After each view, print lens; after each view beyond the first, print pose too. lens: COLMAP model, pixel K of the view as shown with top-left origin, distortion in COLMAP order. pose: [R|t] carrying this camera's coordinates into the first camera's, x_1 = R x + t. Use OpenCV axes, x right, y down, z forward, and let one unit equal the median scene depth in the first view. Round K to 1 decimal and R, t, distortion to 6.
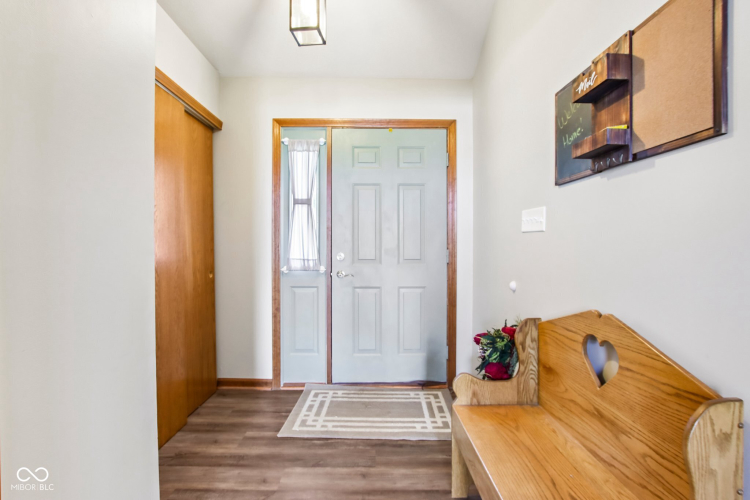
lens RADIAL K [[357.8, 0, 377.3], [0, 357.8, 251.8], [0, 0, 1]] dist [-0.030010, 0.000649]
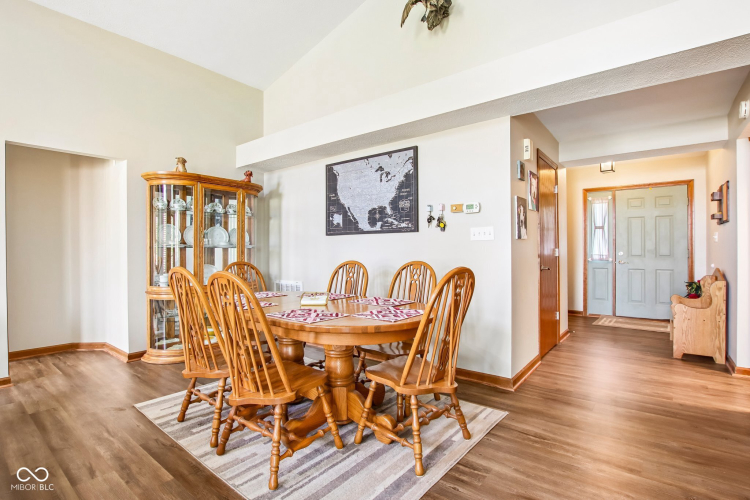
lens RADIAL K [[357.8, 0, 377.3], [0, 357.8, 251.8], [0, 0, 1]] dist [-0.030010, 0.000649]
pose [[0.778681, -0.003069, -0.627412, 0.076871], [0.004163, 0.999991, 0.000276, -0.003117], [0.627406, -0.002827, 0.778687, -1.428341]]
